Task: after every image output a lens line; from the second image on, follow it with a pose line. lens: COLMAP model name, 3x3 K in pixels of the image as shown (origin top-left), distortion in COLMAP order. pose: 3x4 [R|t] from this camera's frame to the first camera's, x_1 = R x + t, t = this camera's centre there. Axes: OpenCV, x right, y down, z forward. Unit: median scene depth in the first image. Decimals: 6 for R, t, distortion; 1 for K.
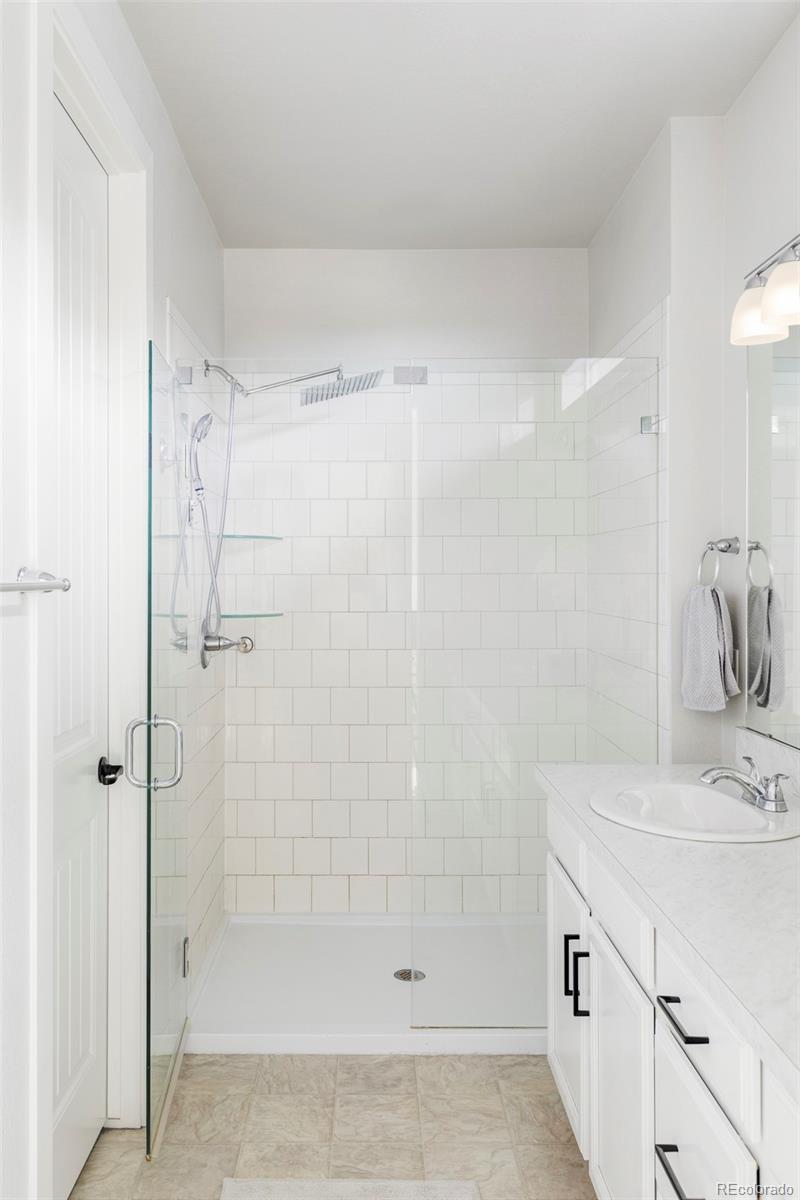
lens RADIAL K [[980.4, 0, 374.8], [0, 980.4, 576.4], [0, 0, 1]] dist [0.003098, 0.002188]
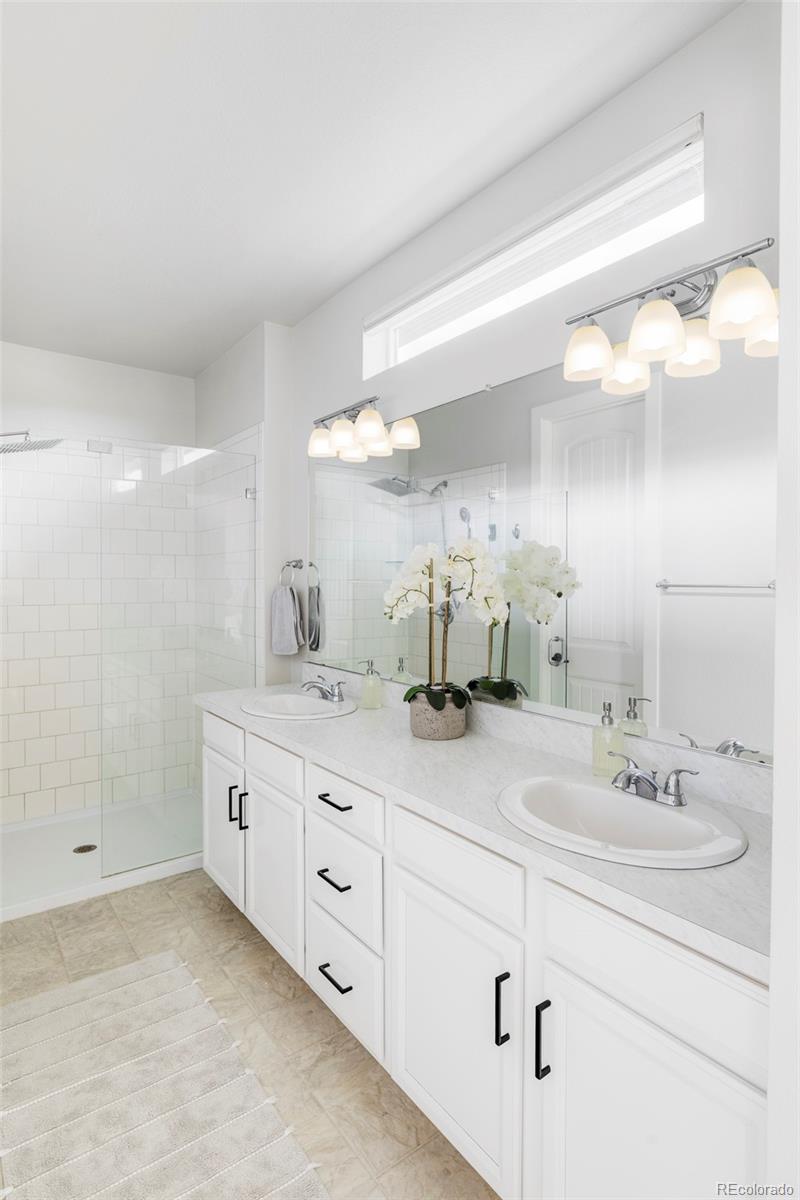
lens RADIAL K [[623.0, 0, 398.4], [0, 623.0, 585.4], [0, 0, 1]] dist [0.013213, -0.000720]
pose [[0.804169, -0.001009, 0.594400, -0.185002], [-0.002690, 0.999982, 0.005337, 0.001986], [-0.594395, -0.005890, 0.804152, -0.052469]]
